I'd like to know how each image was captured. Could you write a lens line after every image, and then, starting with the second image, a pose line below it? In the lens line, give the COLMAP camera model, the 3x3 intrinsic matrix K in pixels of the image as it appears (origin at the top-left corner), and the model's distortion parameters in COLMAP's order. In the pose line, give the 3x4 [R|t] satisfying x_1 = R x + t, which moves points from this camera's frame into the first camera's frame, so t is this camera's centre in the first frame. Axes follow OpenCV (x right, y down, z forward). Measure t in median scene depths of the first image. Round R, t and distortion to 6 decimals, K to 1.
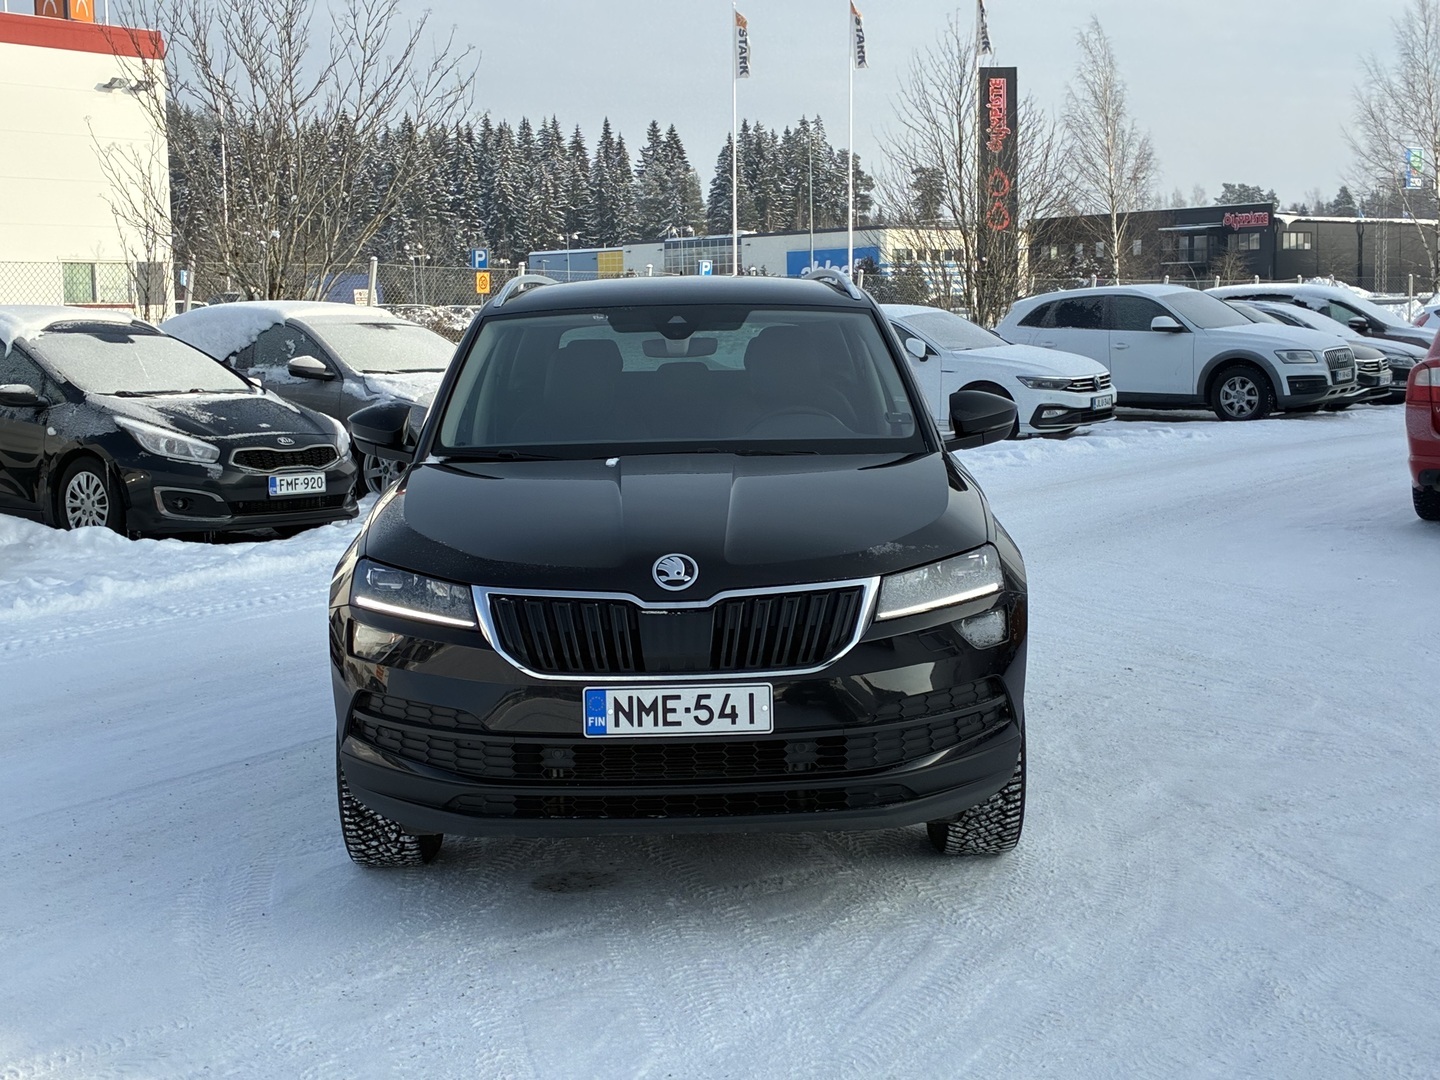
lens RADIAL K [[2151.5, 0, 720.0], [0, 2151.5, 540.0], [0, 0, 1]] dist [0.162004, -0.864964]
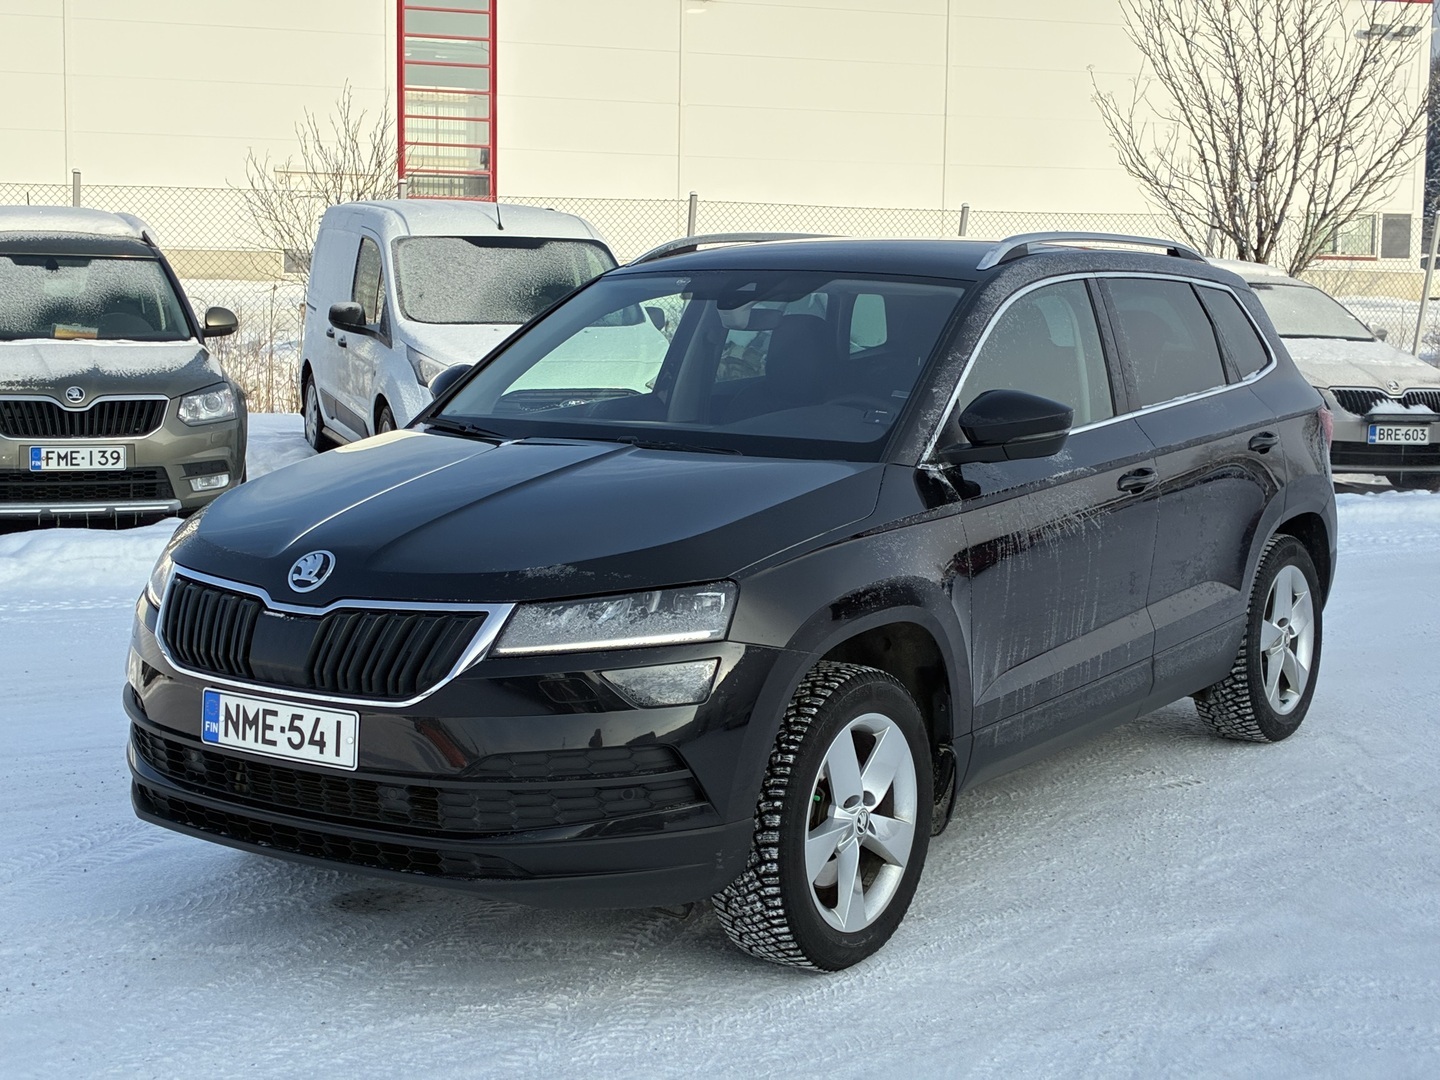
lens RADIAL K [[2151.5, 0, 720.0], [0, 2151.5, 540.0], [0, 0, 1]] dist [0.162004, -0.864964]
pose [[0.814213, 0.098811, -0.572095, 0.624253], [-0.085983, 0.995066, 0.049494, -0.056431], [0.574163, 0.008892, 0.818692, 0.380336]]
